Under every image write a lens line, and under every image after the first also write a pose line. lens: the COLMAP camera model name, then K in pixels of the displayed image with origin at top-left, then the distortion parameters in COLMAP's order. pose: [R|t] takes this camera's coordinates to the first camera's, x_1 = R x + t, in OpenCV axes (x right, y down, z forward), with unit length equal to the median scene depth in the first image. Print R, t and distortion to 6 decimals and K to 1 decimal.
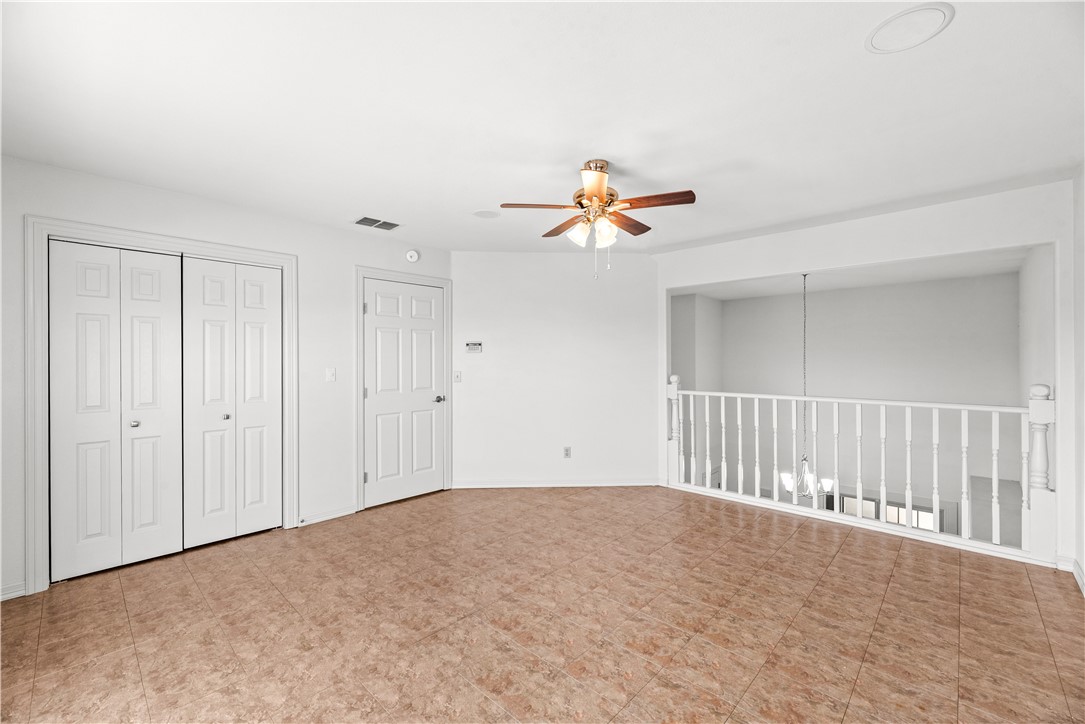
lens RADIAL K [[446.0, 0, 542.5], [0, 446.0, 362.0], [0, 0, 1]] dist [0.000081, 0.000273]
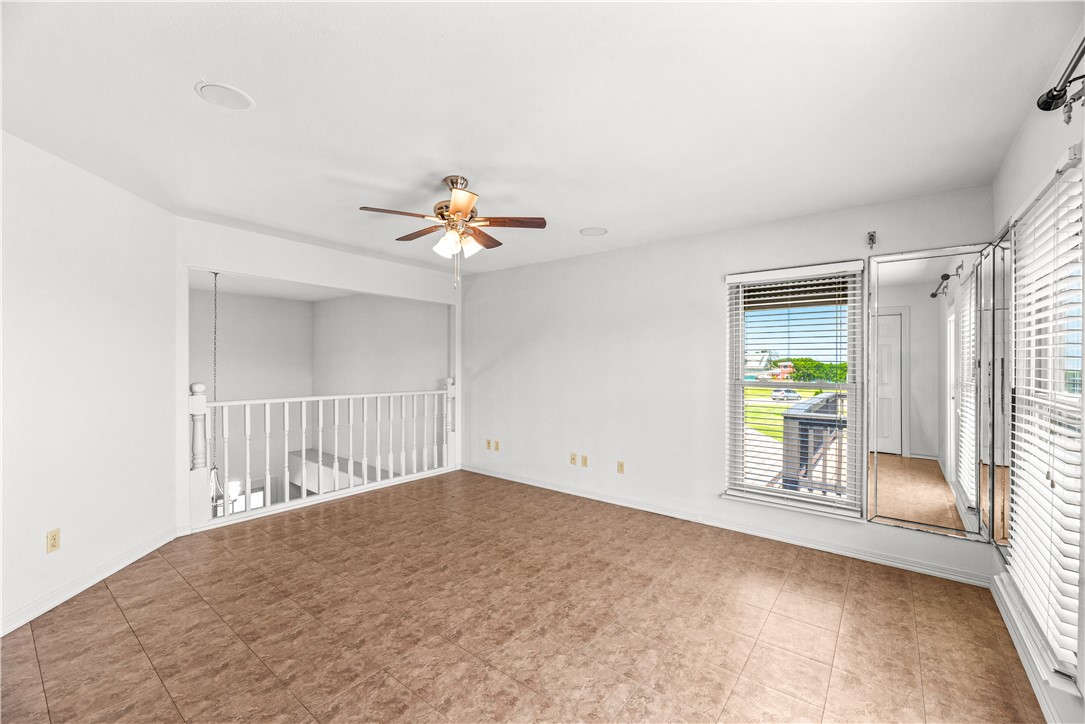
lens RADIAL K [[446.0, 0, 542.5], [0, 446.0, 362.0], [0, 0, 1]] dist [0.000081, 0.000273]
pose [[-0.093637, 0.006669, 0.995584, -0.764180], [-0.002353, 0.999973, -0.006920, -0.003180], [-0.995604, -0.002991, -0.093619, 0.719989]]
